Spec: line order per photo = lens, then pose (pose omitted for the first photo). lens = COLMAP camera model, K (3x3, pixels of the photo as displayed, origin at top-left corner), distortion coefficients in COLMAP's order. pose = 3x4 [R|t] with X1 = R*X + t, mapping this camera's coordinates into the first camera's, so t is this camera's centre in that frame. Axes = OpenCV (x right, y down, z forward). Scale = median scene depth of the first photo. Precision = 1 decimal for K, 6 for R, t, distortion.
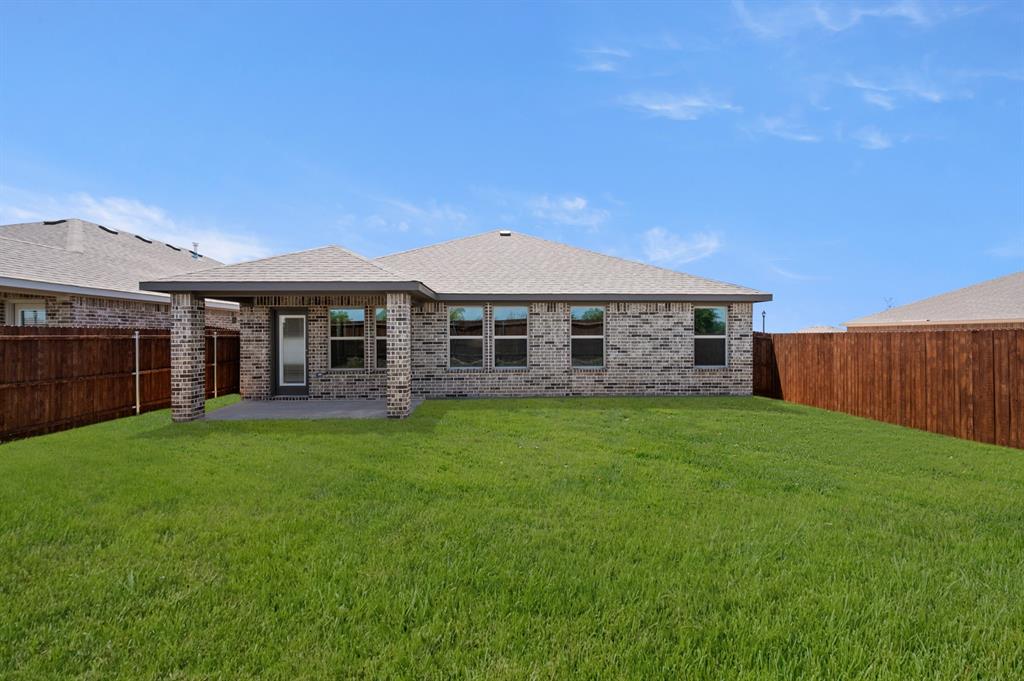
lens RADIAL K [[402.1, 0, 512.1], [0, 402.1, 338.3], [0, 0, 1]] dist [0.000223, 0.000077]
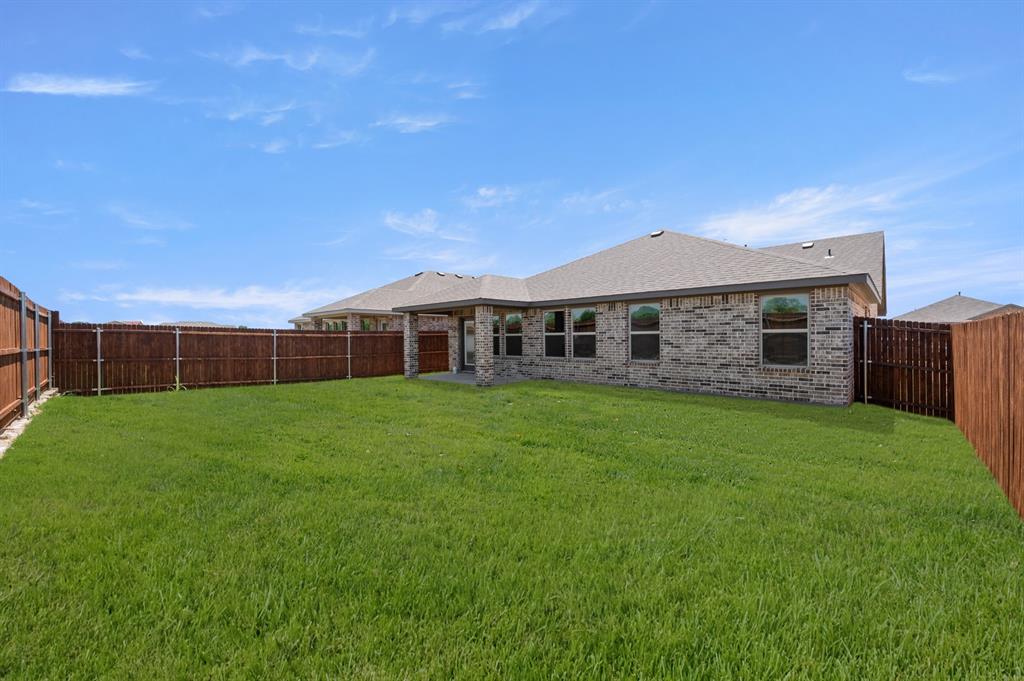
lens RADIAL K [[402.1, 0, 512.1], [0, 402.1, 338.3], [0, 0, 1]] dist [0.000223, 0.000077]
pose [[0.695863, -0.000734, -0.718175, 0.714138], [0.005493, 0.999976, 0.004300, 0.005187], [0.718154, -0.006937, 0.695850, 0.004106]]
